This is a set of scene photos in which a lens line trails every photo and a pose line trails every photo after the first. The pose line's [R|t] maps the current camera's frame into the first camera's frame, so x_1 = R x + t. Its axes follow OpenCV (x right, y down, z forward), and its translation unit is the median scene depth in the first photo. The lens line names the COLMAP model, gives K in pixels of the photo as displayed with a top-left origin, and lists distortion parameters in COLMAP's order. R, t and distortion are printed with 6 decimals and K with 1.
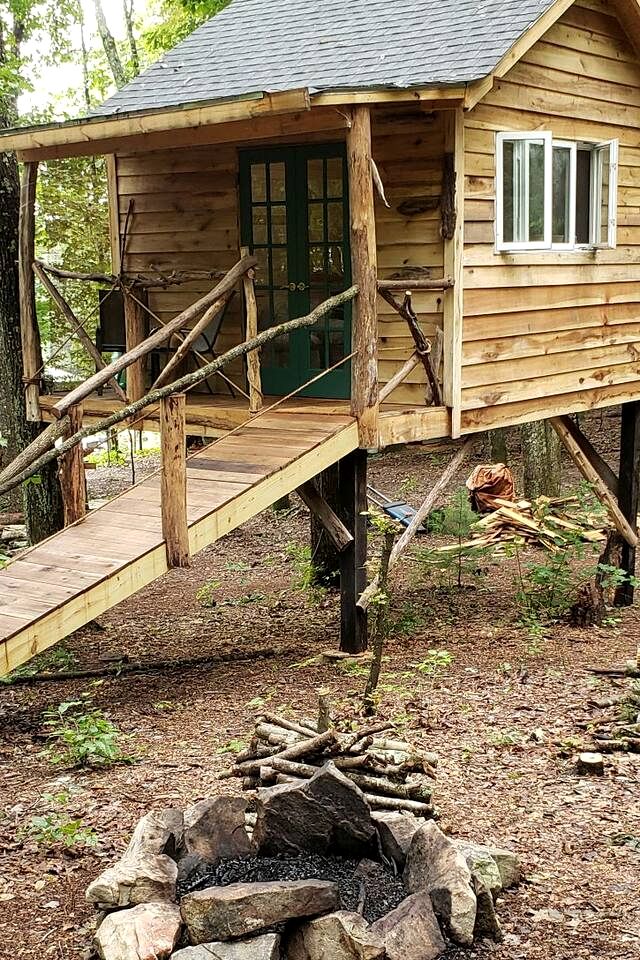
lens RADIAL K [[1333.7, 0, 319.4], [0, 1333.7, 562.4], [0, 0, 1]] dist [0.301190, -1.334164]
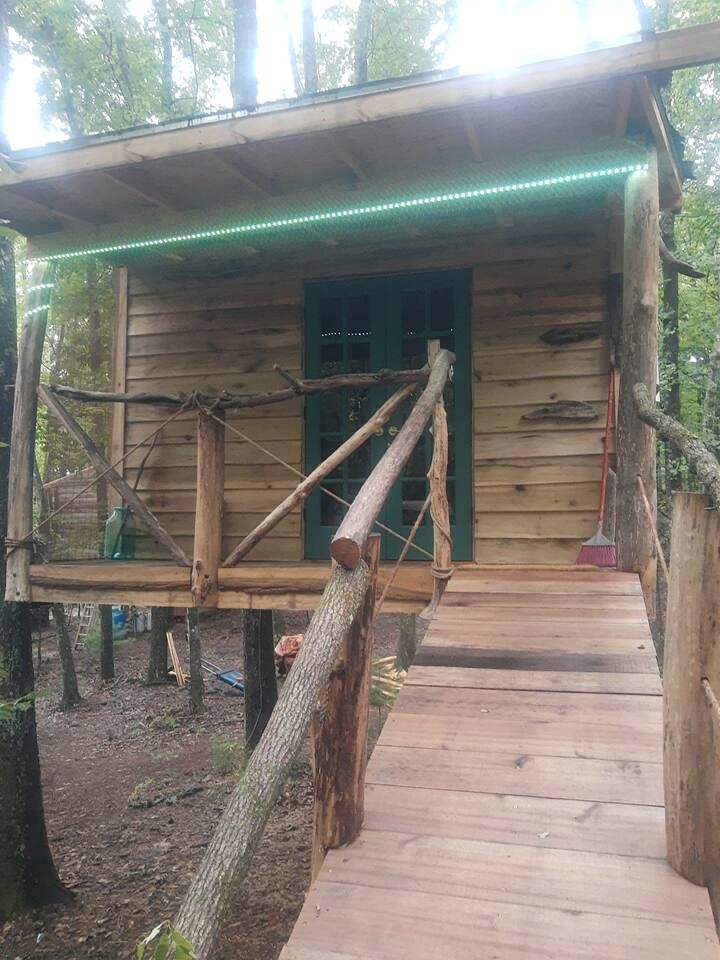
lens RADIAL K [[745.4, 0, 360.0], [0, 745.4, 480.0], [0, 0, 1]] dist [-0.001224, 0.007029]
pose [[0.922956, 0.039176, 0.382906, -0.224340], [0.066729, 0.963457, -0.259418, -0.060038], [-0.379077, 0.264983, 0.886614, 0.648830]]
